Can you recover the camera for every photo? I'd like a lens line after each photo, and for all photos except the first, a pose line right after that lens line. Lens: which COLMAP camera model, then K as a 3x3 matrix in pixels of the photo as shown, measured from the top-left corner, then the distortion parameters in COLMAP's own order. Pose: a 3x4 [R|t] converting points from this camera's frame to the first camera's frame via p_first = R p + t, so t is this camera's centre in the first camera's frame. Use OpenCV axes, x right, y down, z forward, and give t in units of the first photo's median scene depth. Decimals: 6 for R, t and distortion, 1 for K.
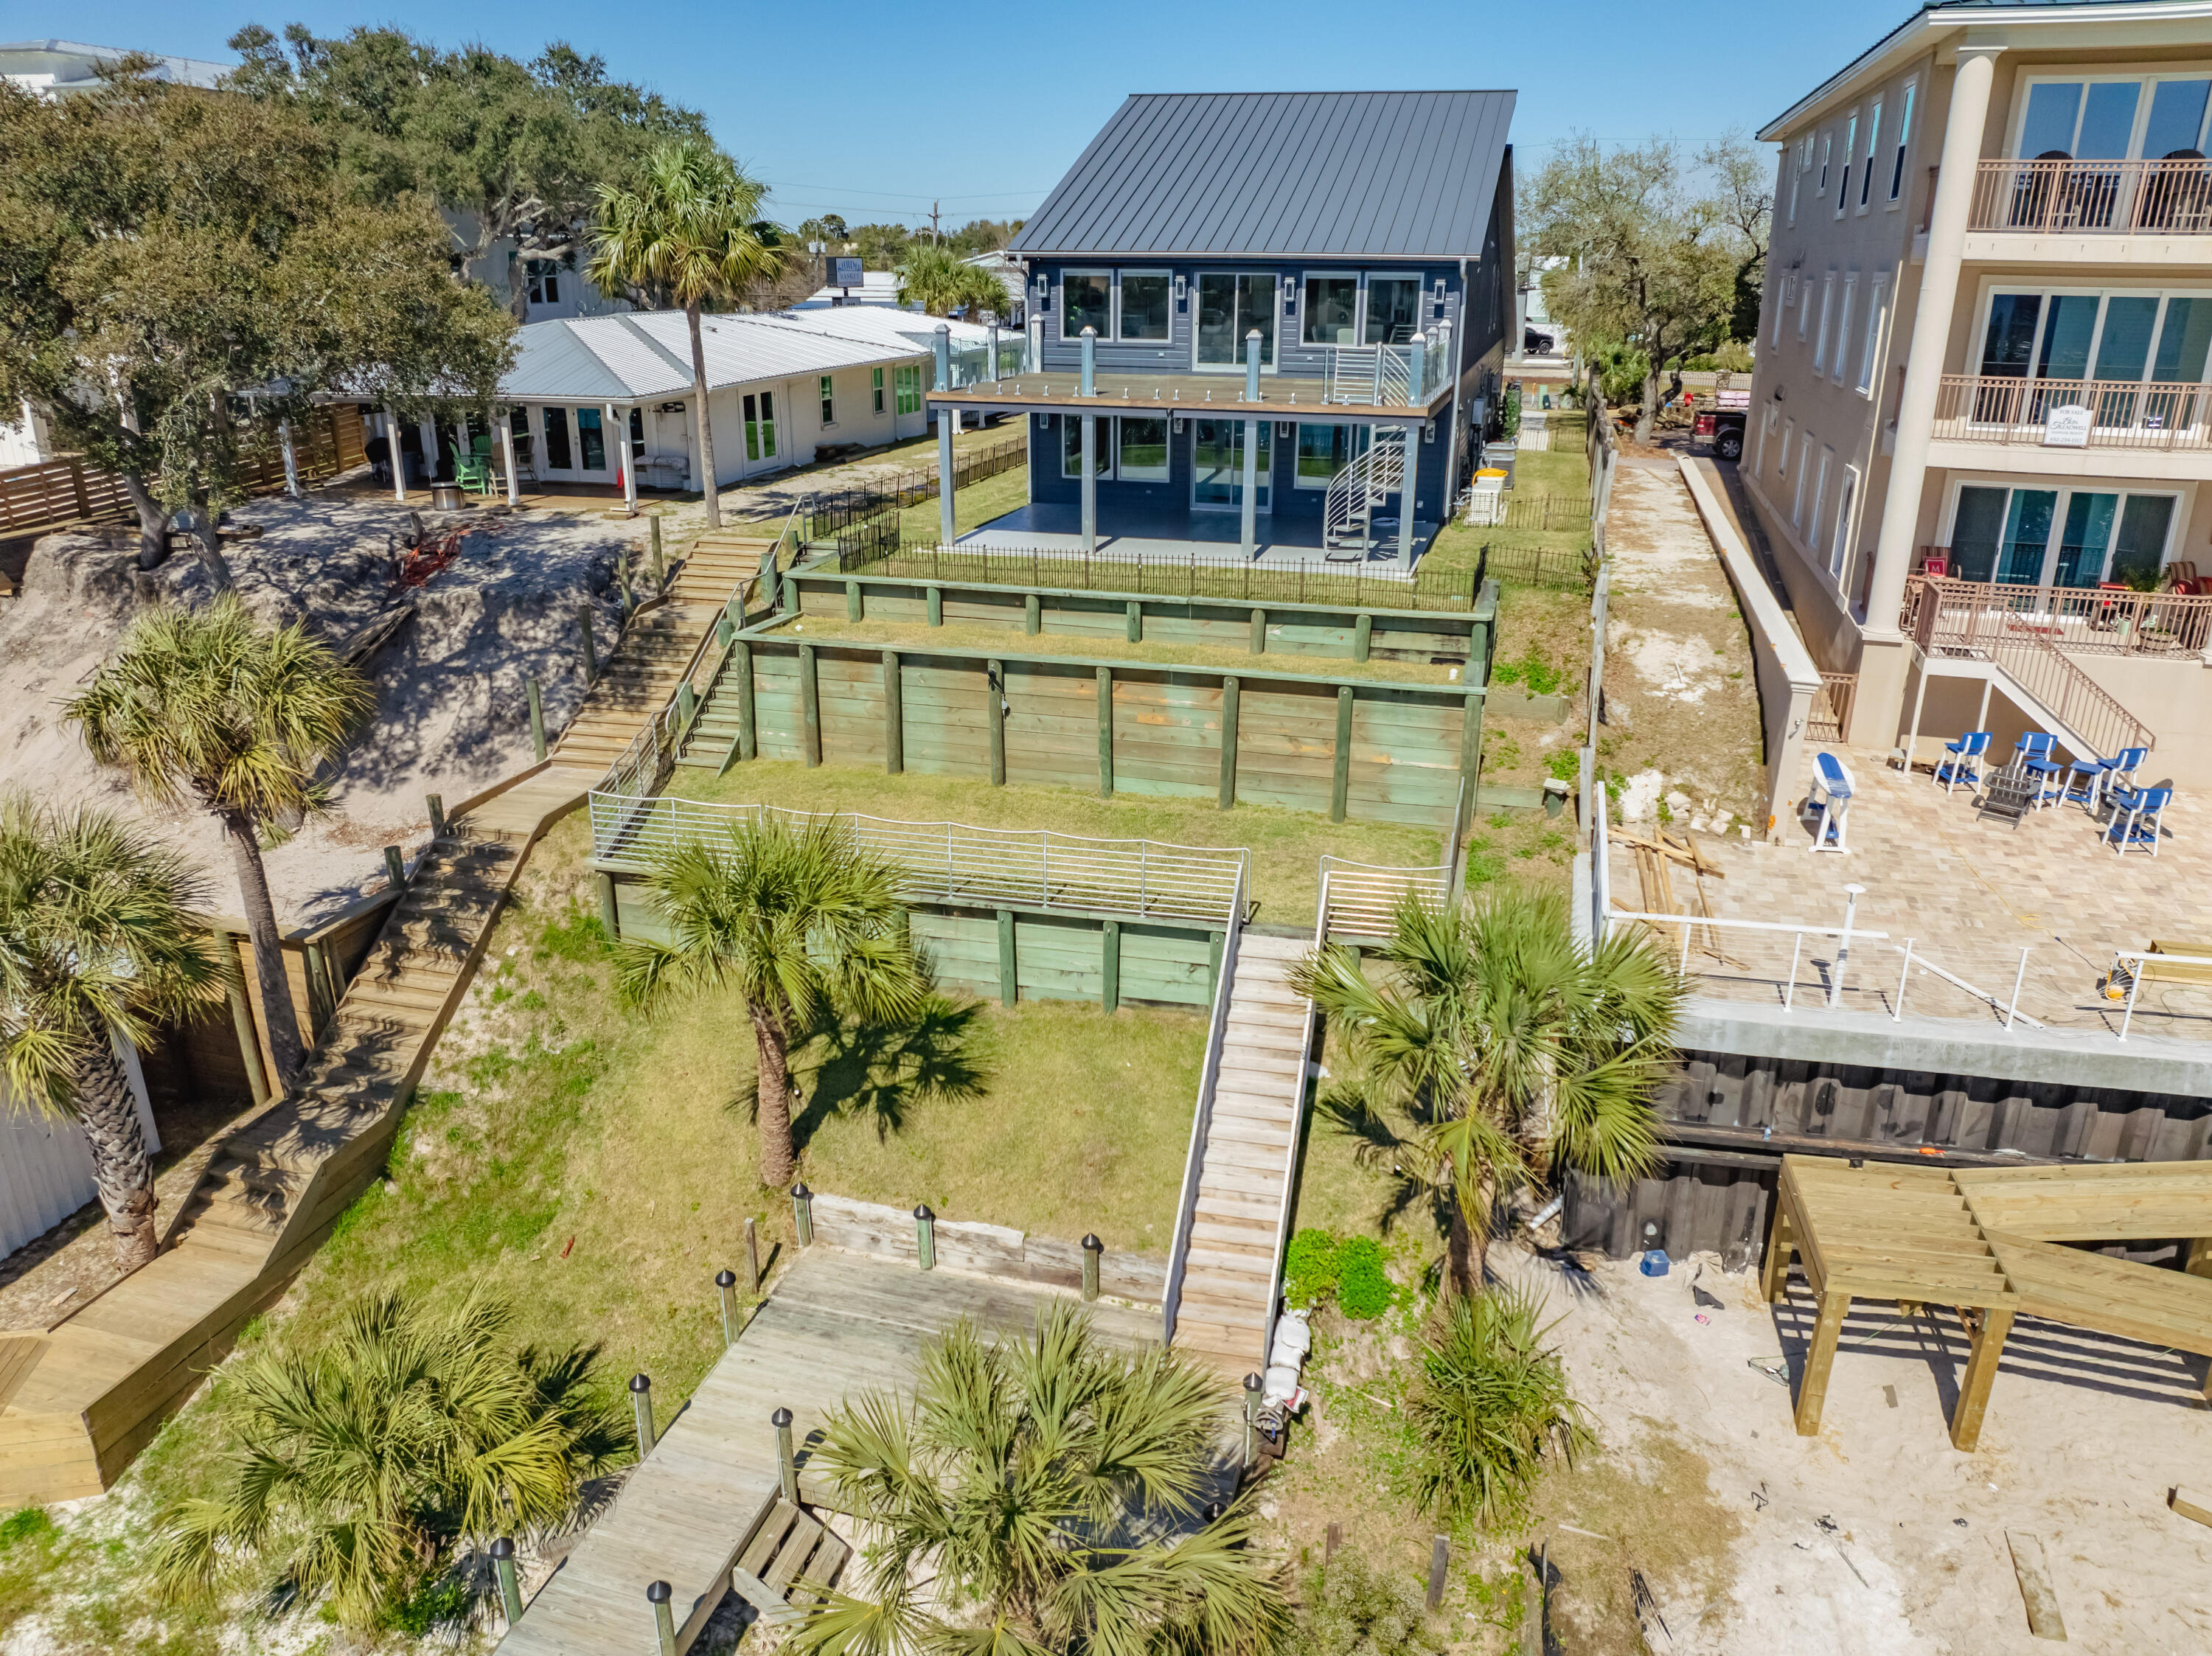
lens RADIAL K [[1550.4, 0, 1113.7], [0, 1550.4, 823.1], [0, 0, 1]] dist [-0.040791, 0.005068]
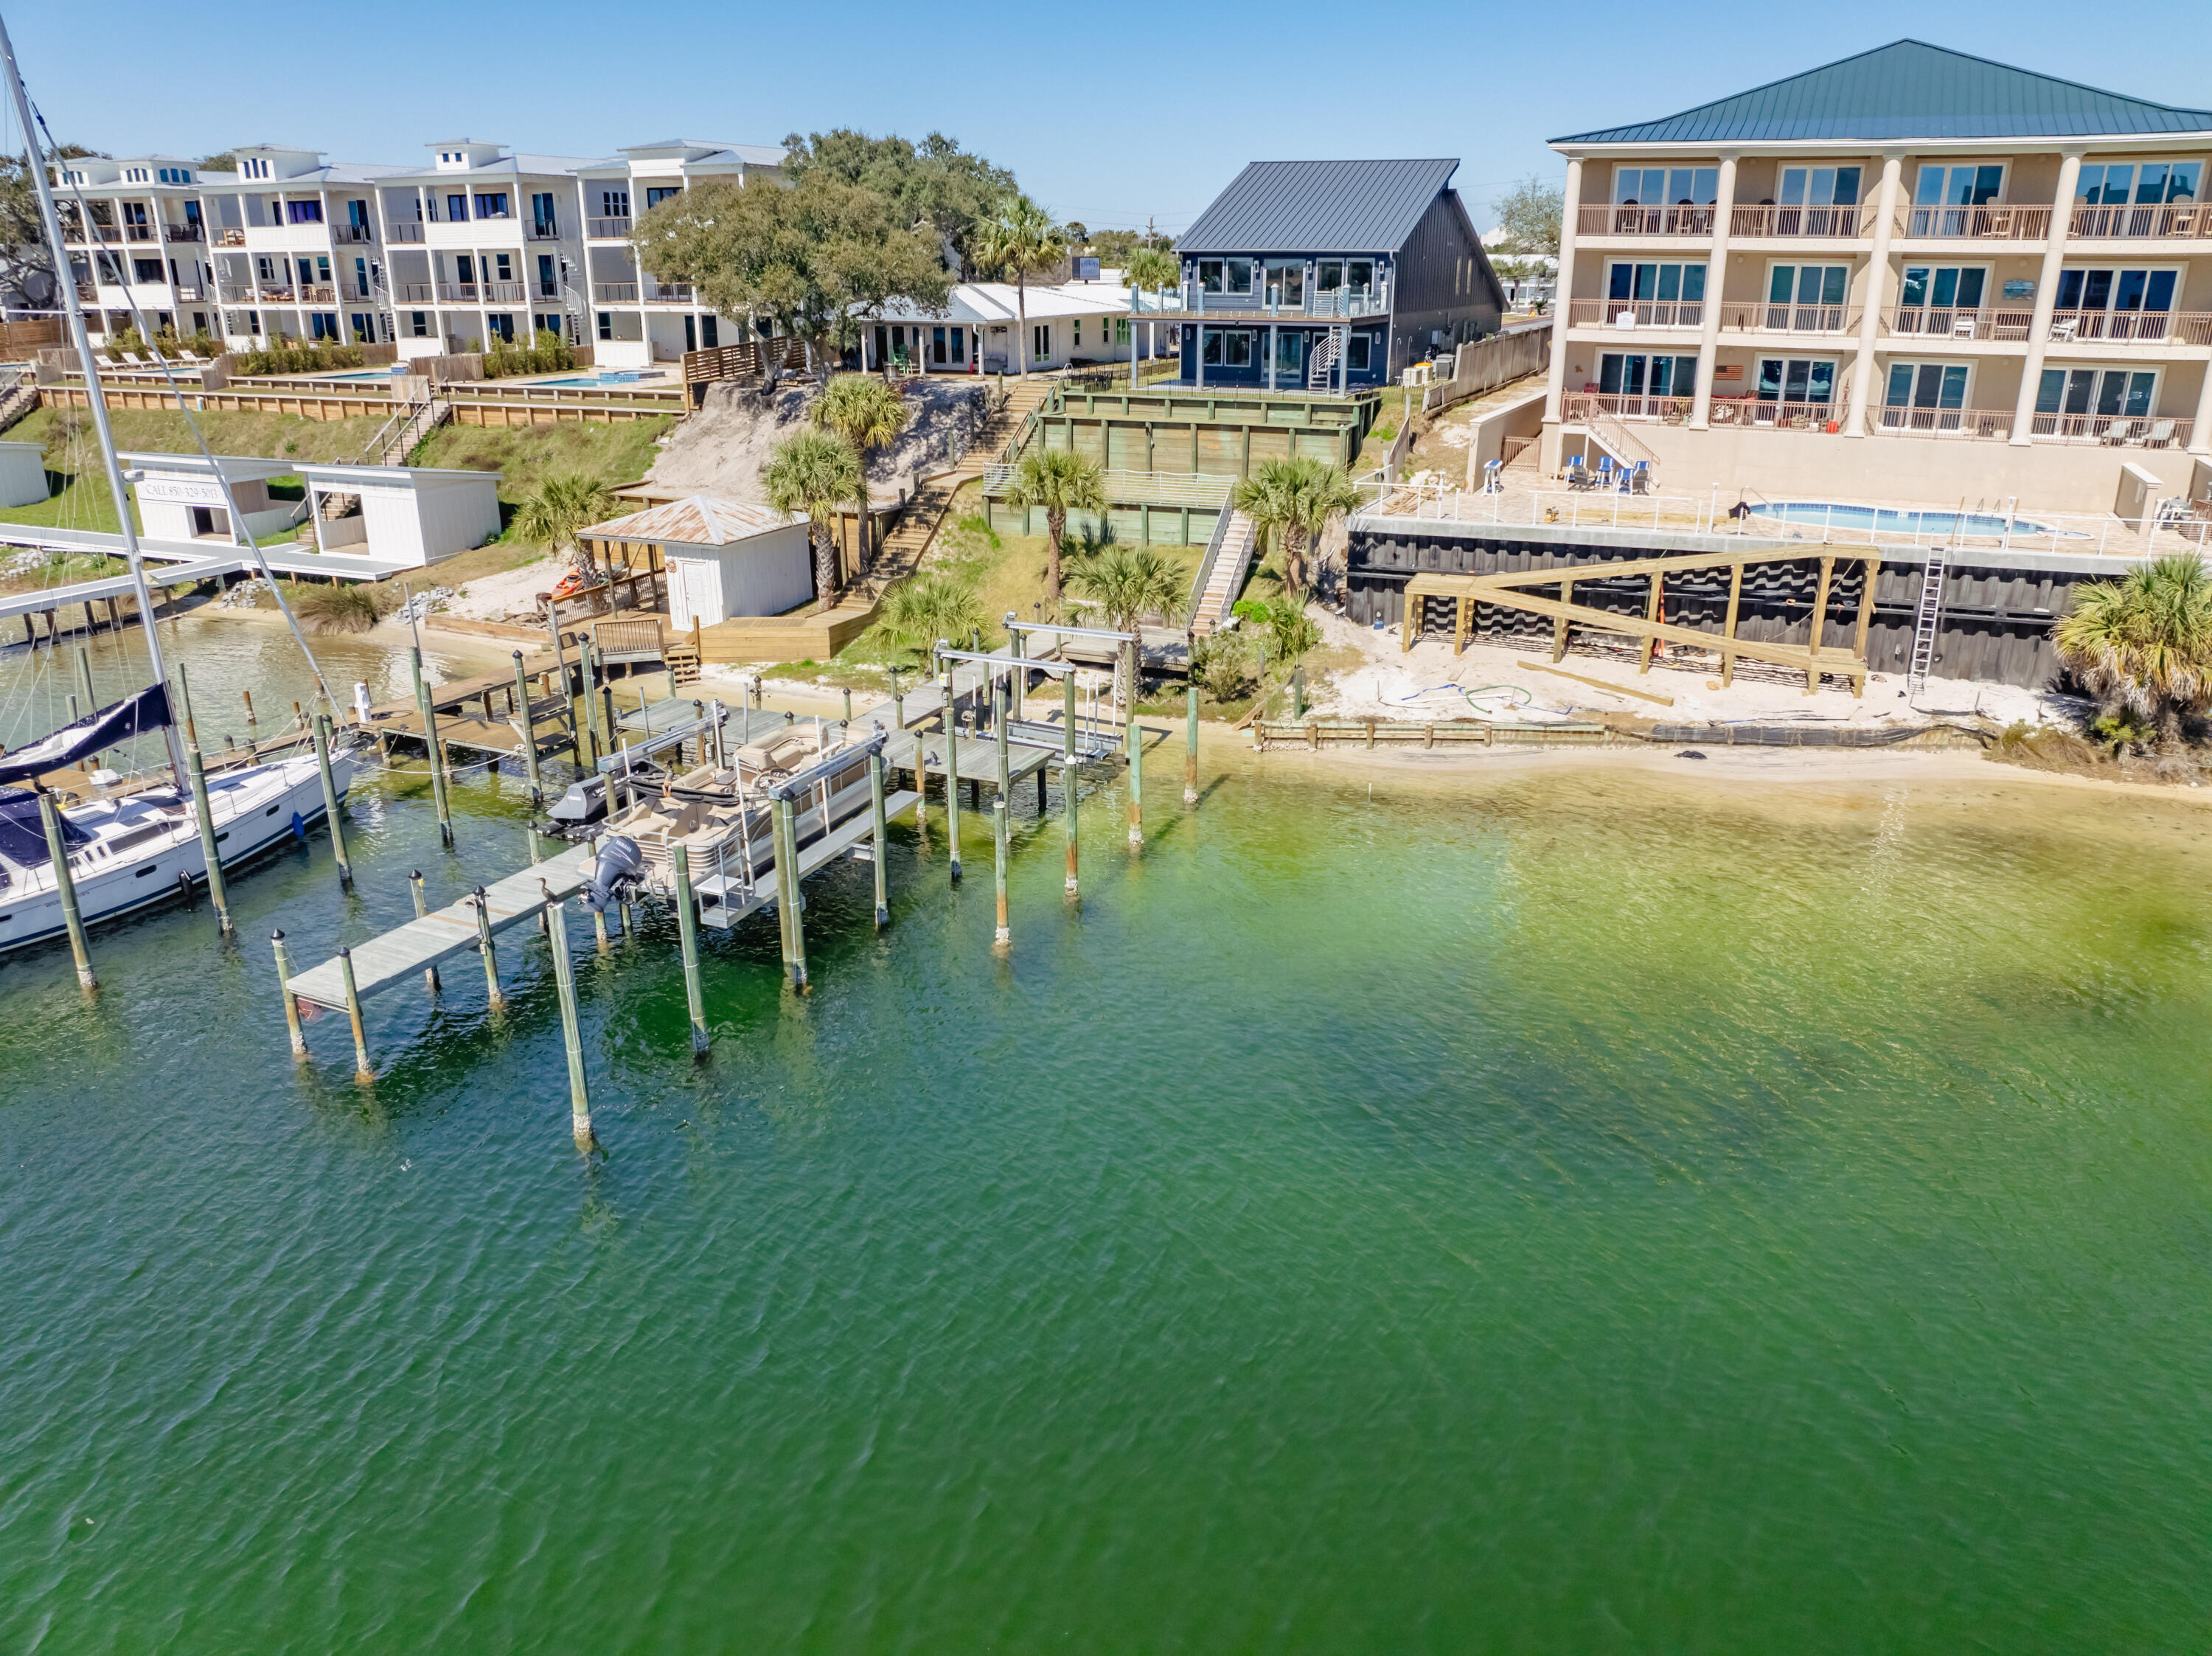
lens RADIAL K [[1550.4, 0, 1113.7], [0, 1550.4, 823.1], [0, 0, 1]] dist [-0.040791, 0.005068]
pose [[0.989692, 0.043316, -0.136508, 0.198454], [-0.043512, 0.999052, 0.001550, 0.458011], [0.136445, 0.004405, 0.990638, -1.212993]]
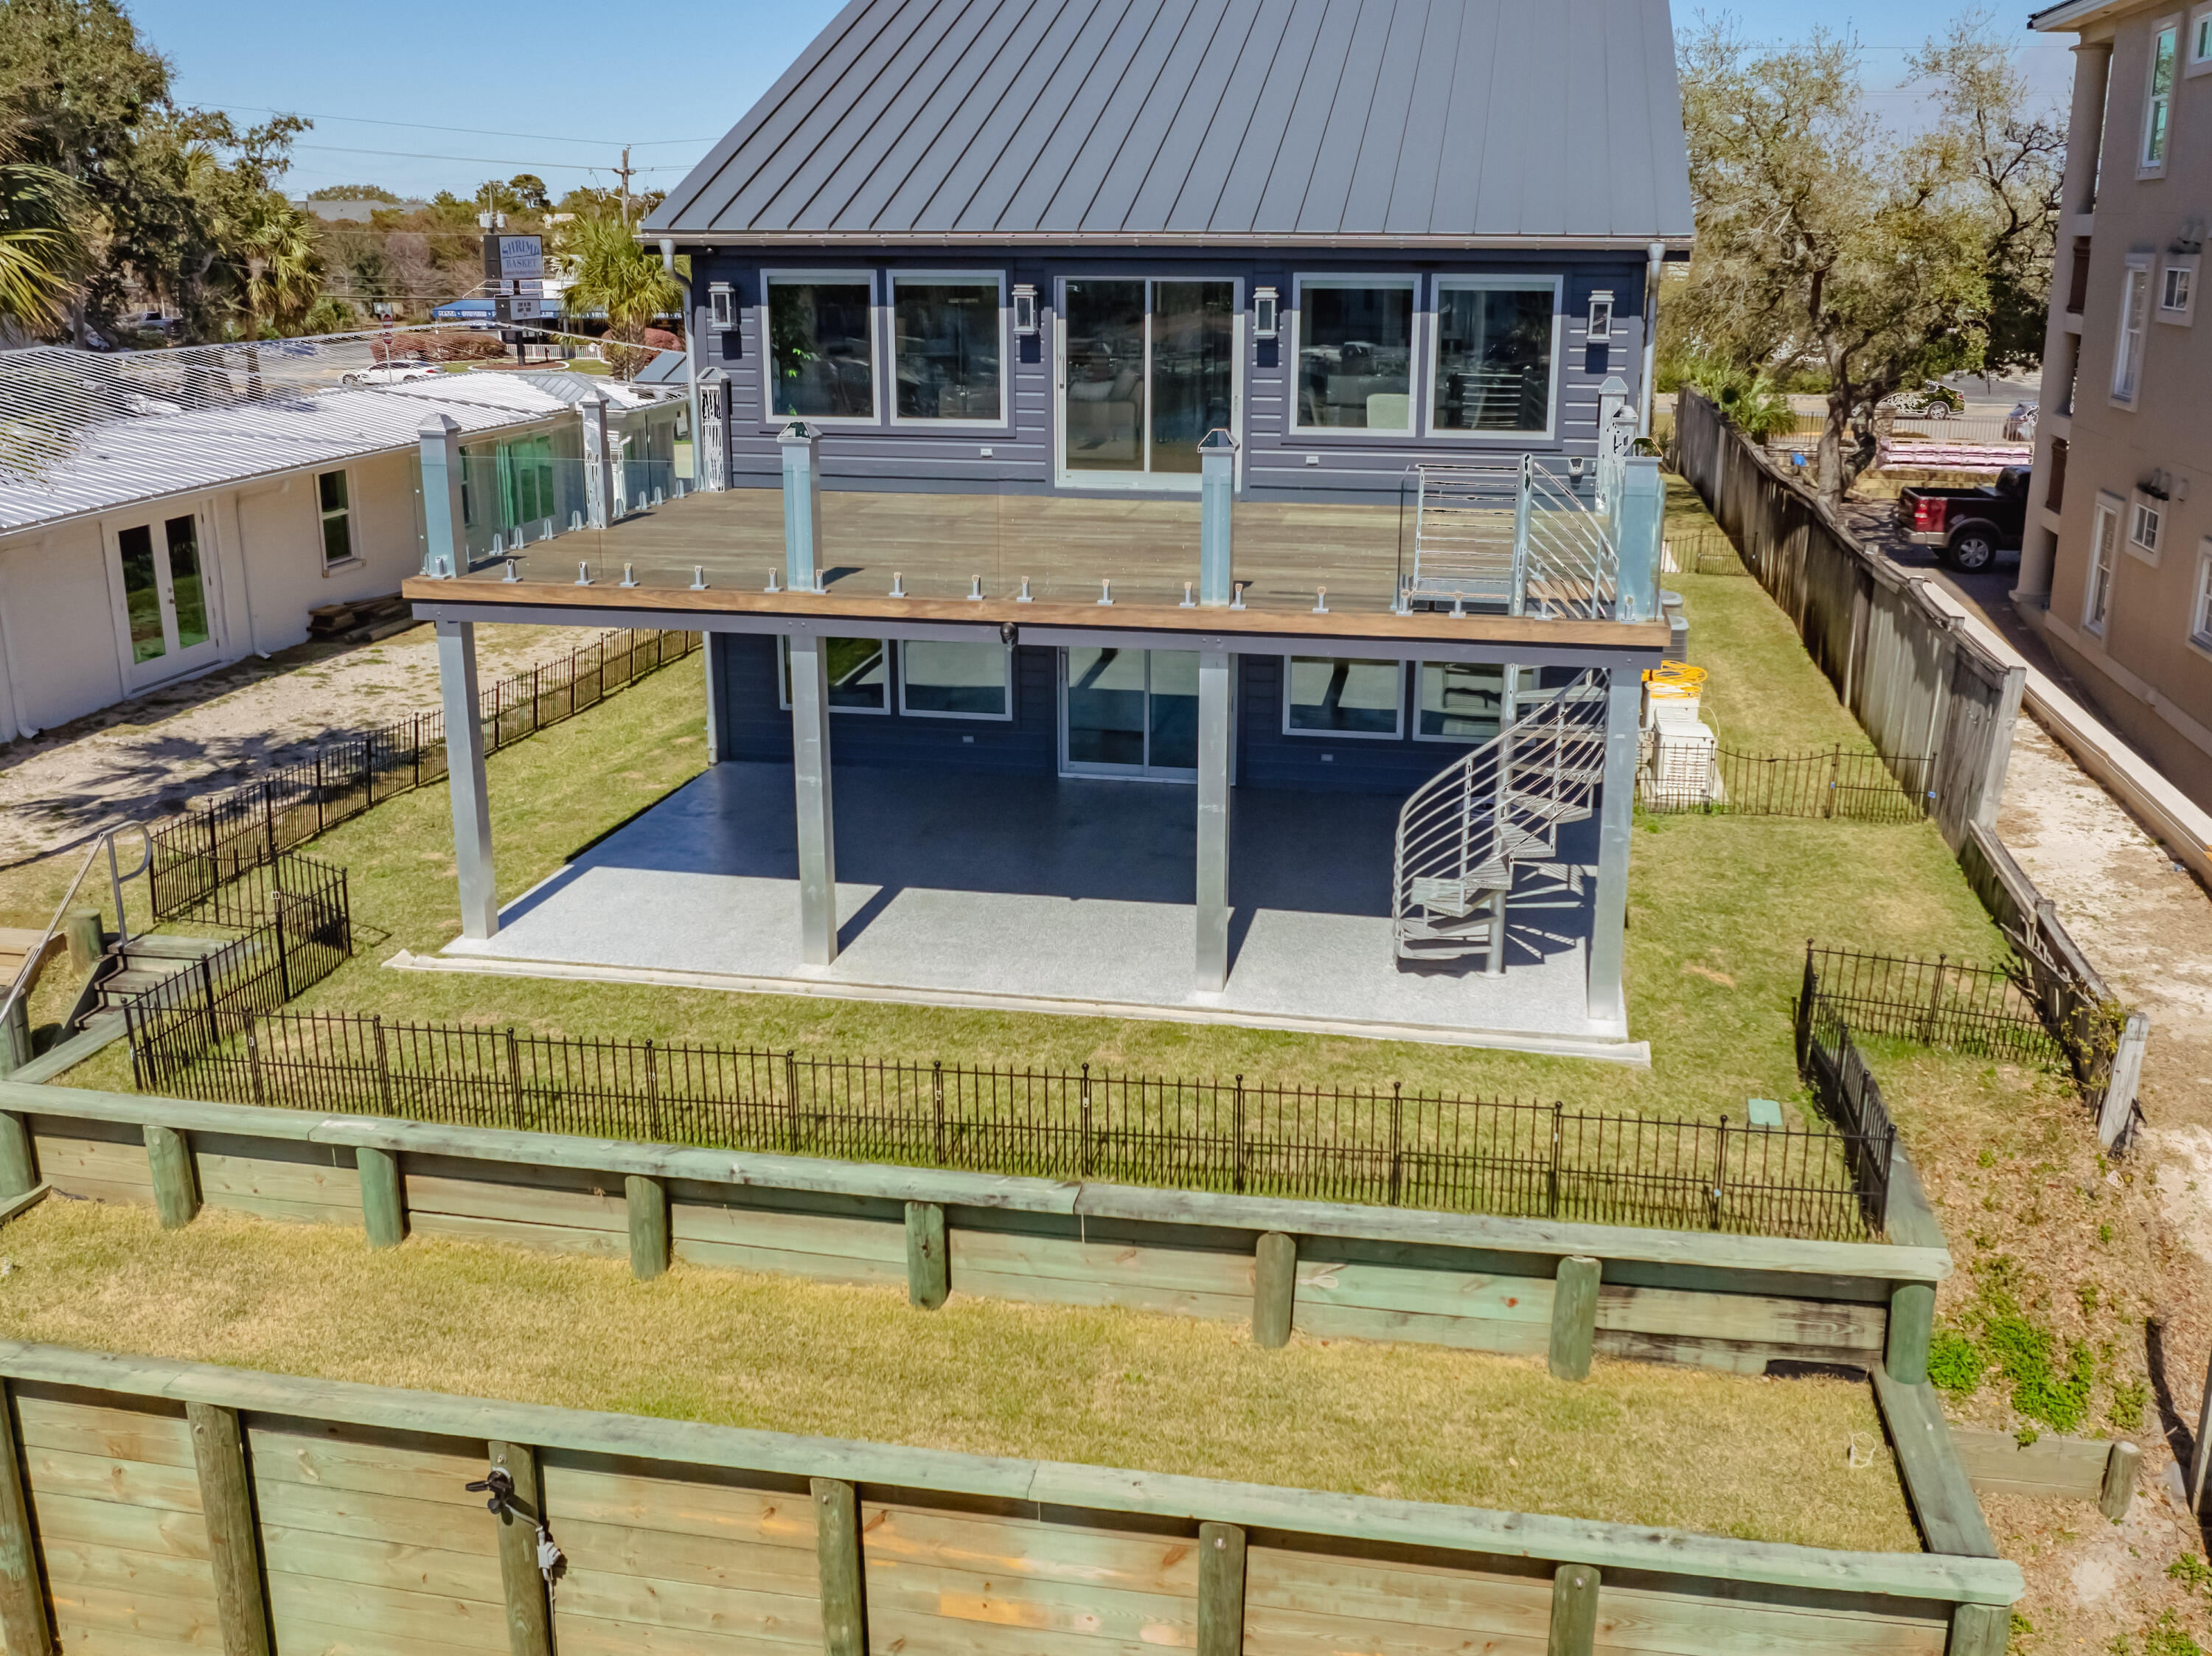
lens RADIAL K [[2068.9, 0, 1111.6], [0, 2068.9, 798.8], [0, 0, 1]] dist [-0.036326, -0.006570]
pose [[0.996348, -0.026869, 0.081048, 0.019120], [0.033444, 0.996162, -0.080891, -0.185779], [-0.078564, 0.083306, 0.993422, 0.491260]]
